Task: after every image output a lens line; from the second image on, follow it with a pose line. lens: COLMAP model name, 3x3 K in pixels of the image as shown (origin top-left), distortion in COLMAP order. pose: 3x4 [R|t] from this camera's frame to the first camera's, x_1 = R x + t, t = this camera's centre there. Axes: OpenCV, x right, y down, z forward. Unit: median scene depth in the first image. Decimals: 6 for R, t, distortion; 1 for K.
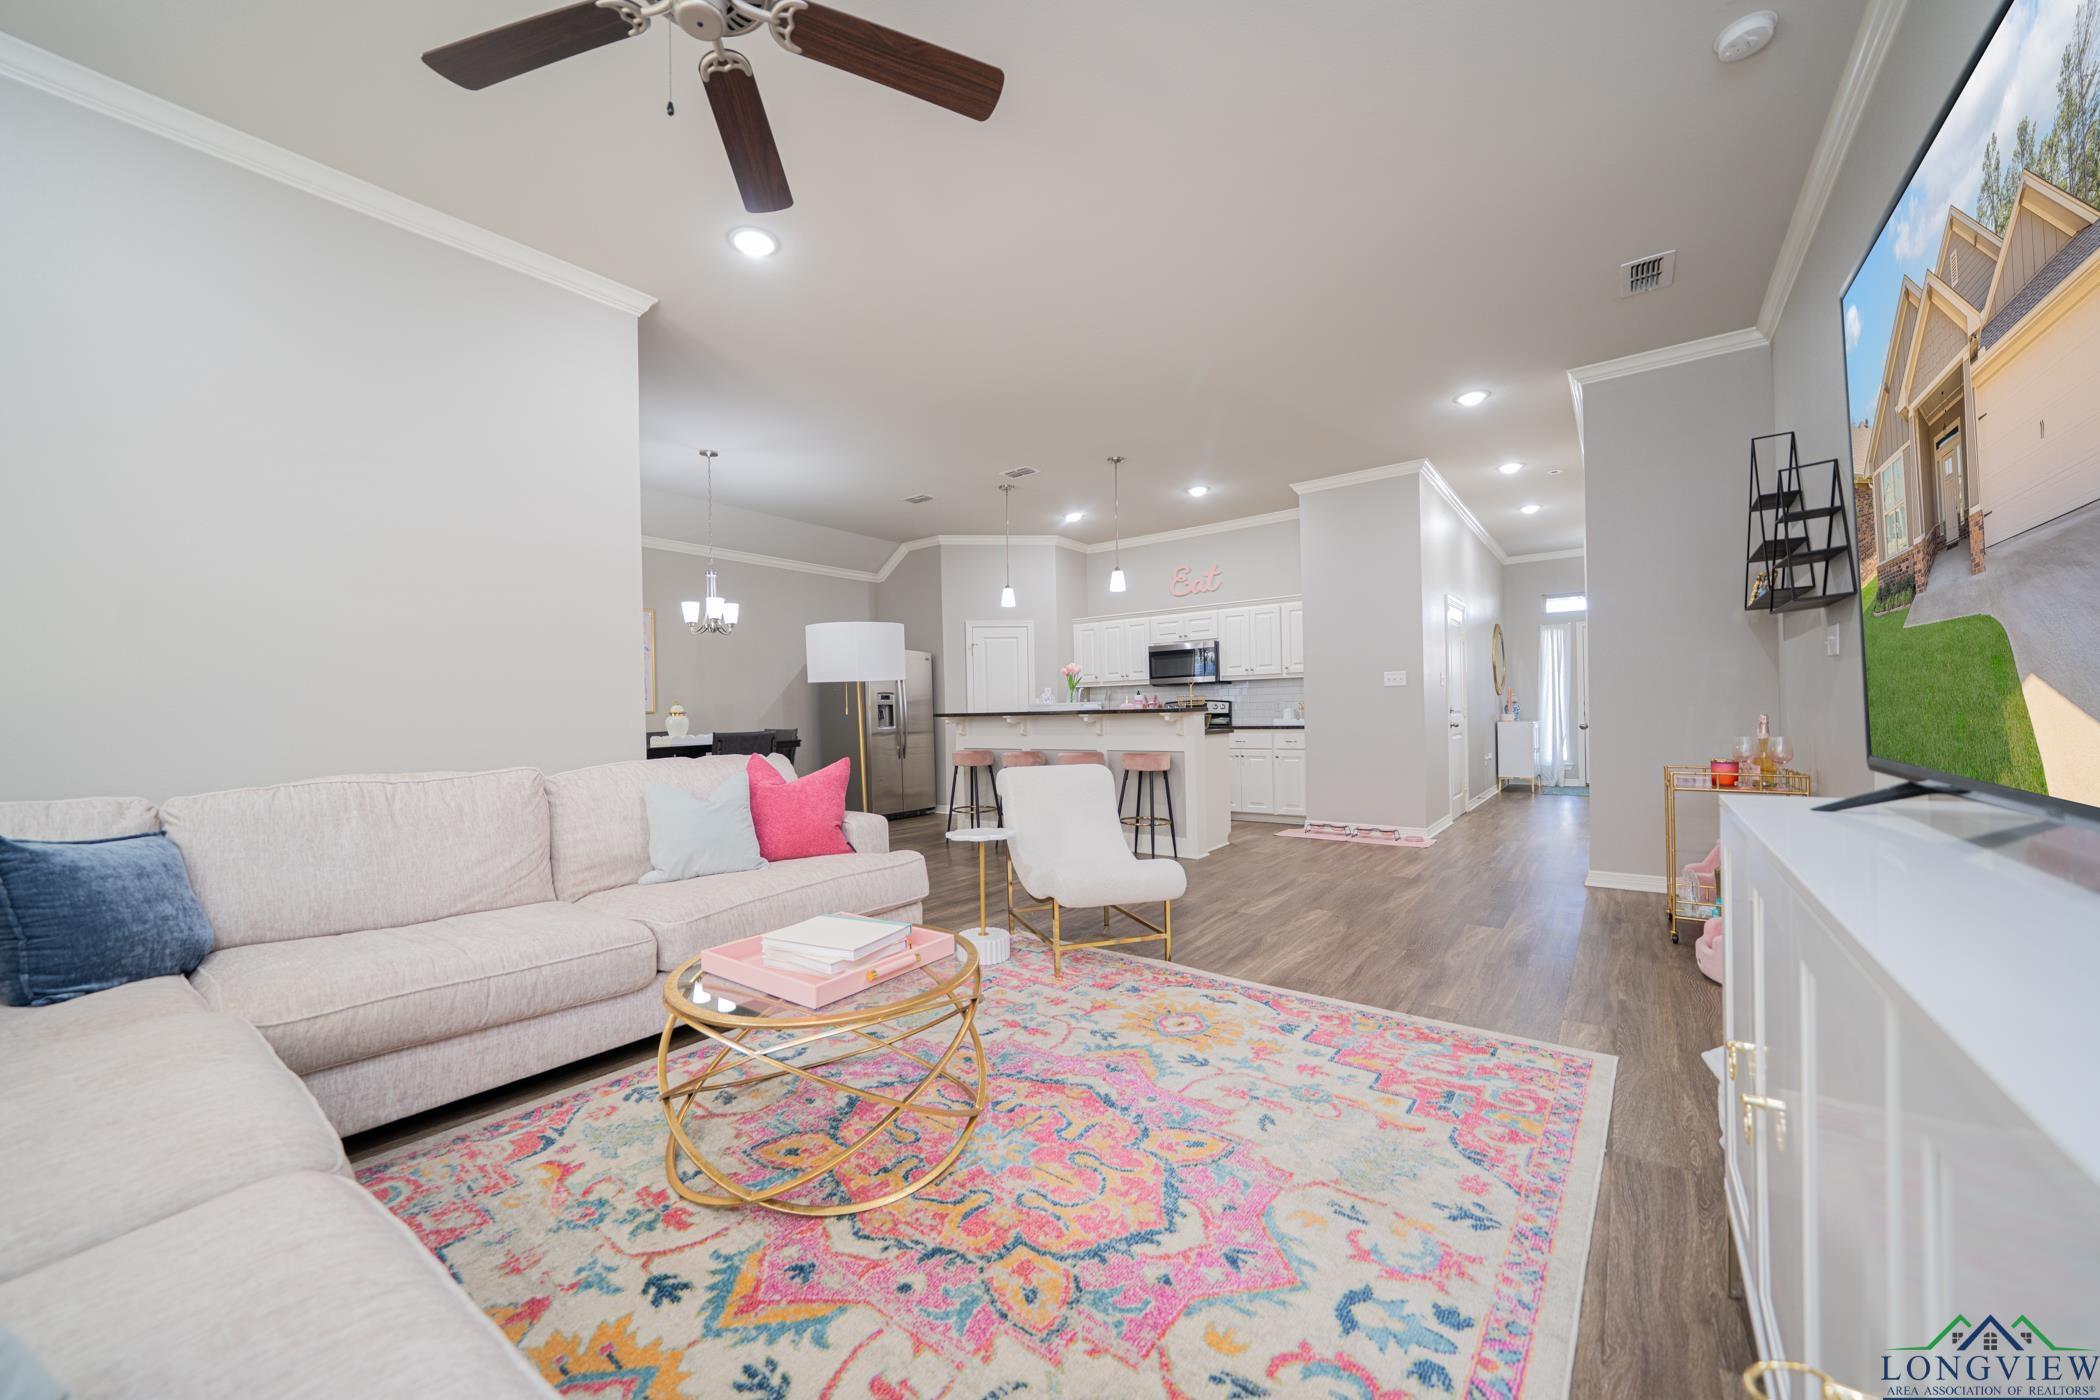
lens RADIAL K [[762.3, 0, 1038.1], [0, 762.3, 712.2], [0, 0, 1]] dist [-0.017033, 0.000021]
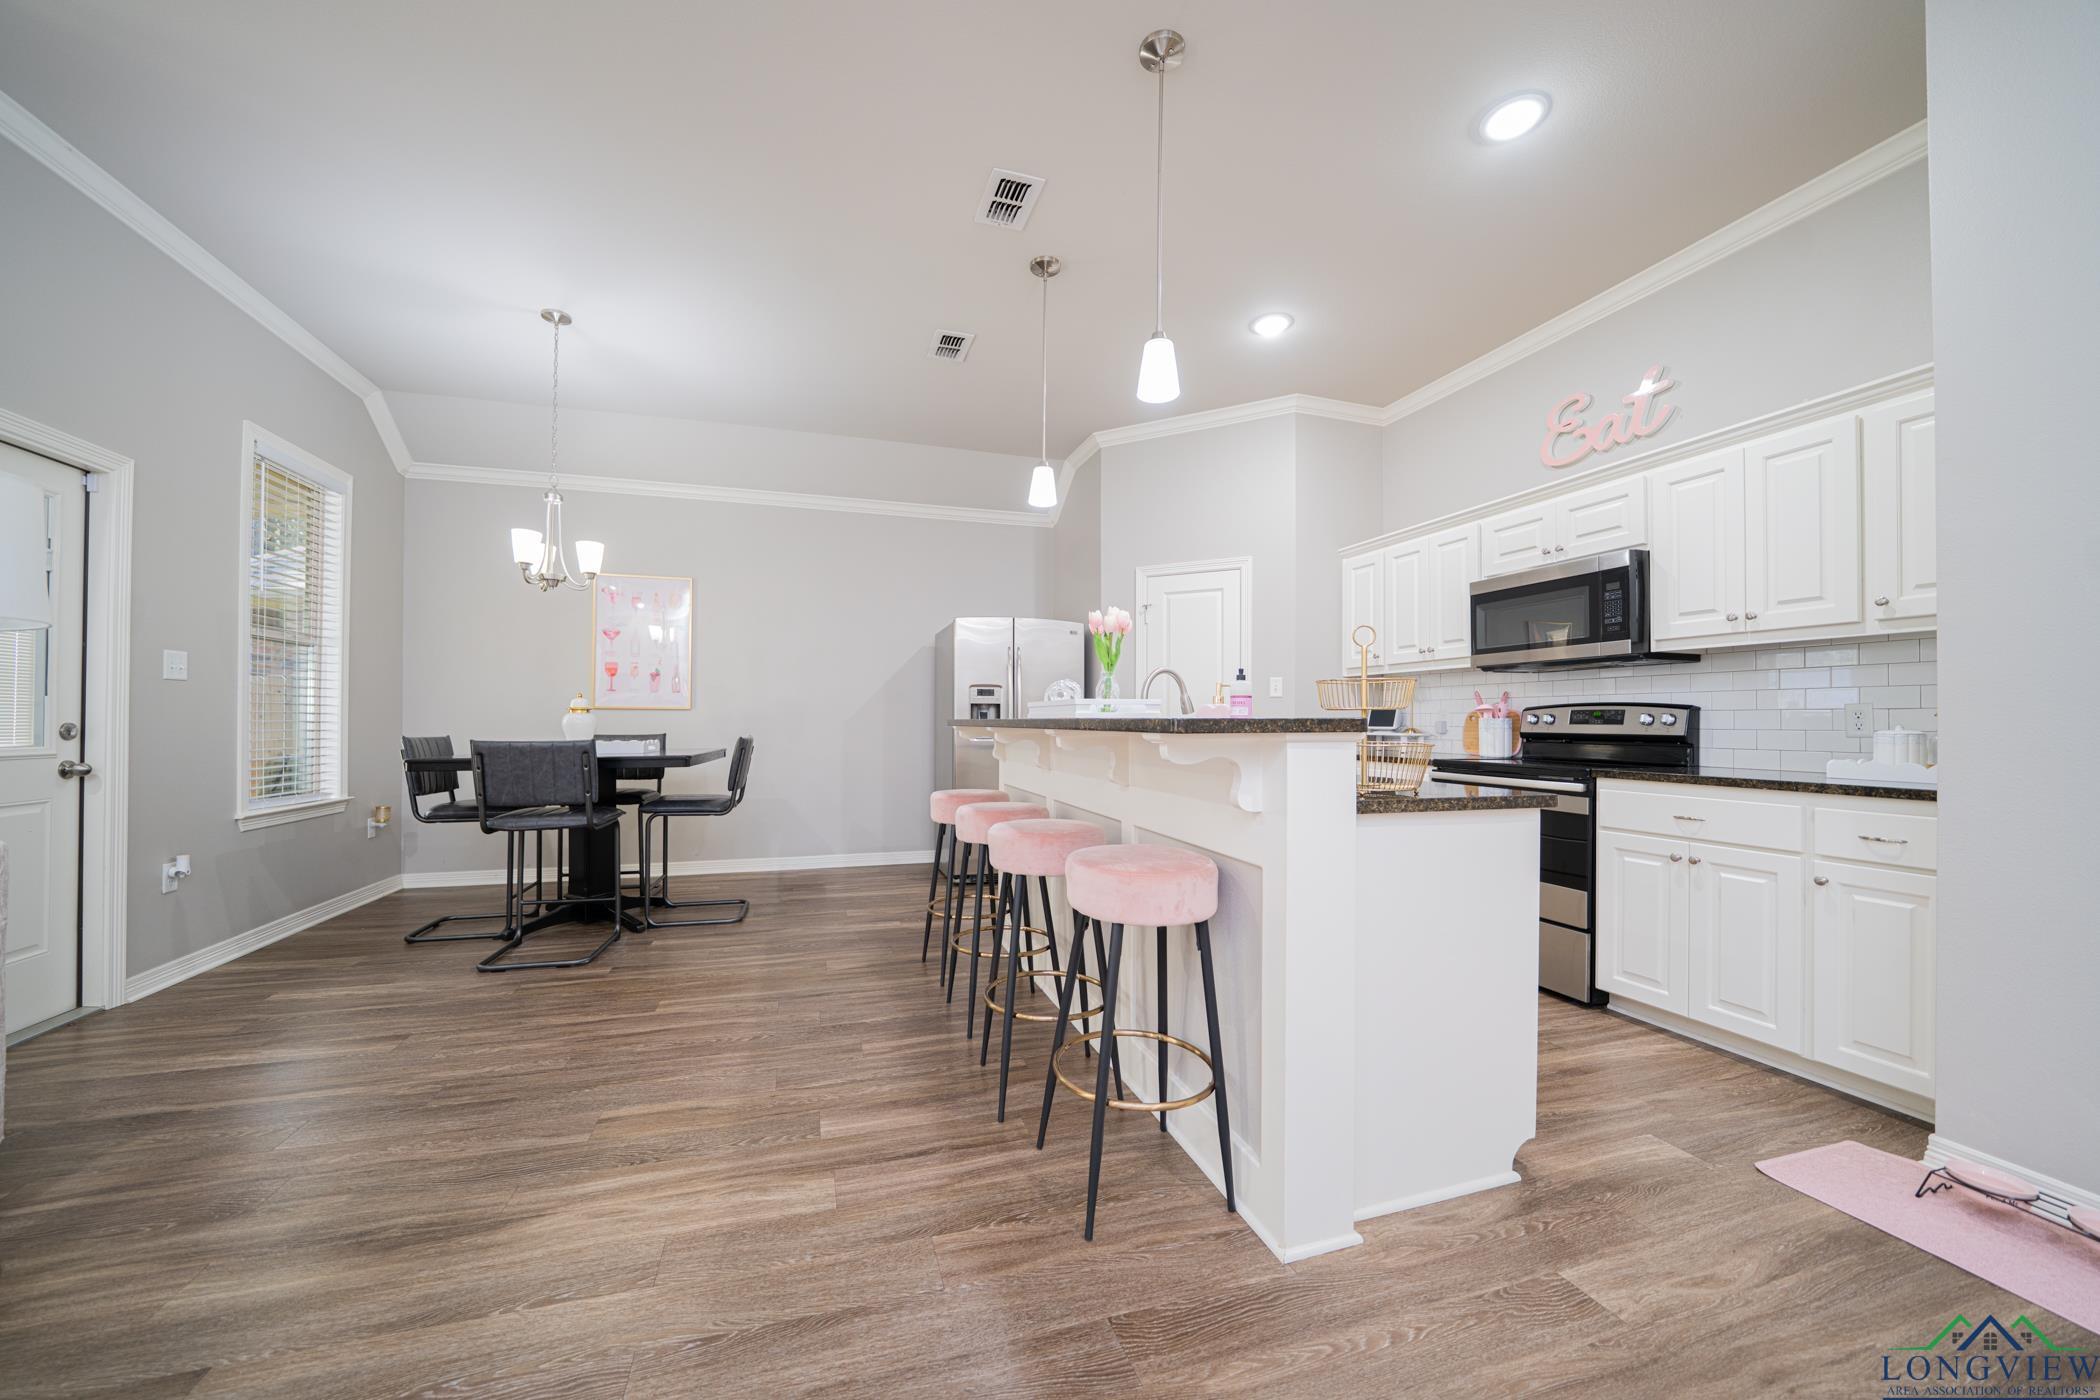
lens RADIAL K [[762.3, 0, 1038.1], [0, 762.3, 712.2], [0, 0, 1]] dist [-0.017033, 0.000021]
pose [[0.813084, 0.019712, -0.581813, 0.209767], [-0.021785, 0.999757, 0.003427, -0.005764], [0.581739, 0.009888, 0.813316, 0.506046]]
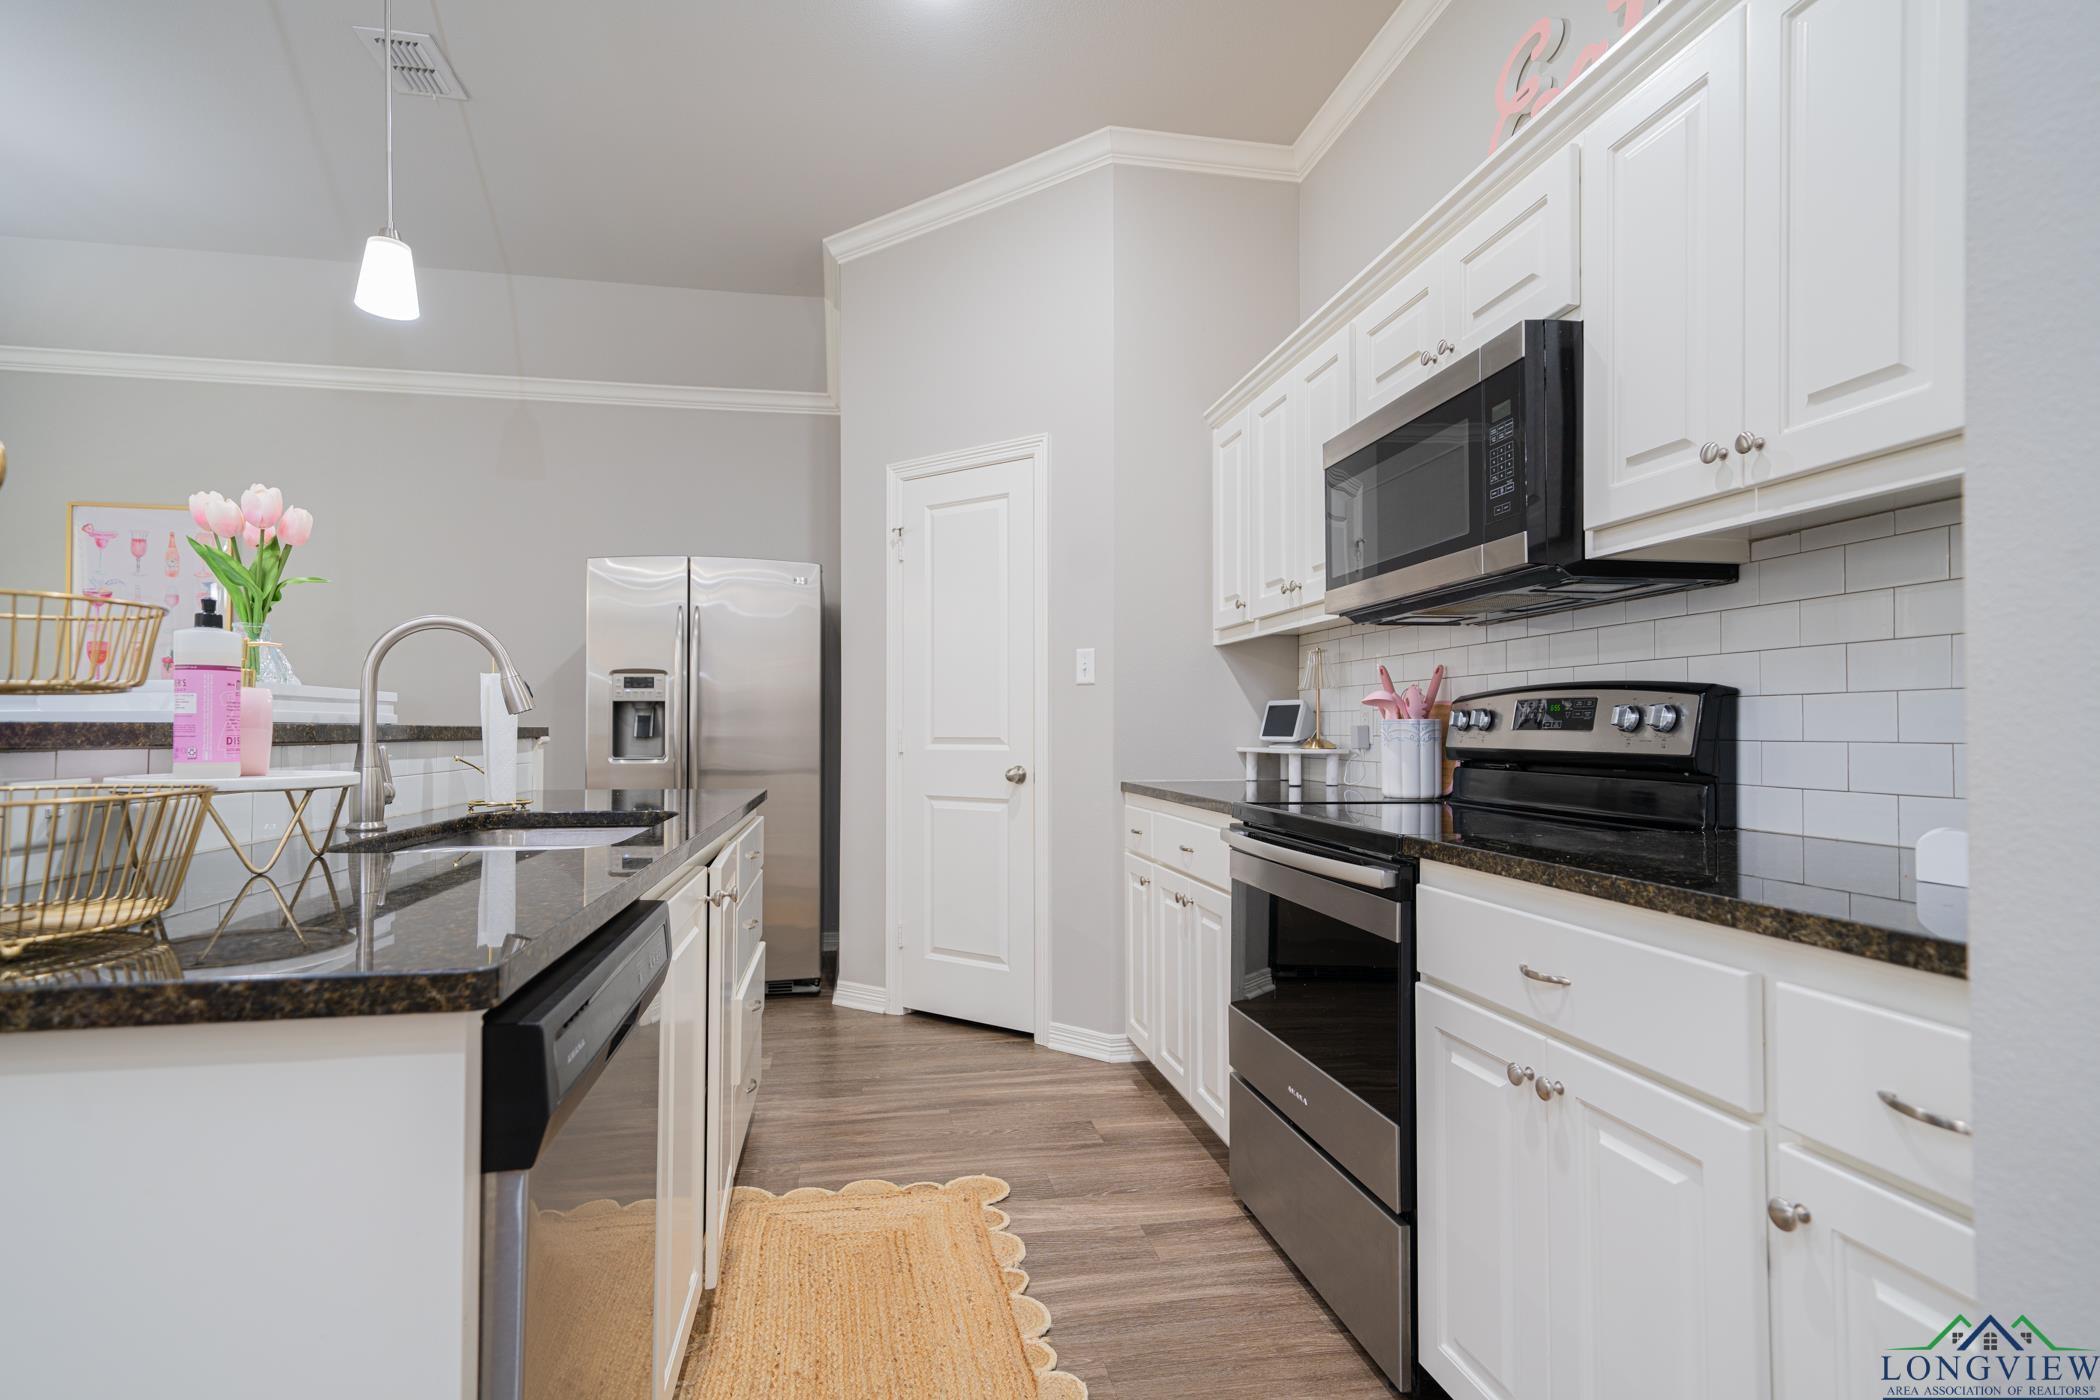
lens RADIAL K [[1044.5, 0, 1025.2], [0, 1044.5, 713.4], [0, 0, 1]] dist [0.022437, 0.000217]
pose [[0.728353, 0.011465, -0.685106, 0.307728], [-0.013891, 0.999902, 0.001966, -0.007329], [0.685061, 0.008085, 0.728441, 0.751348]]
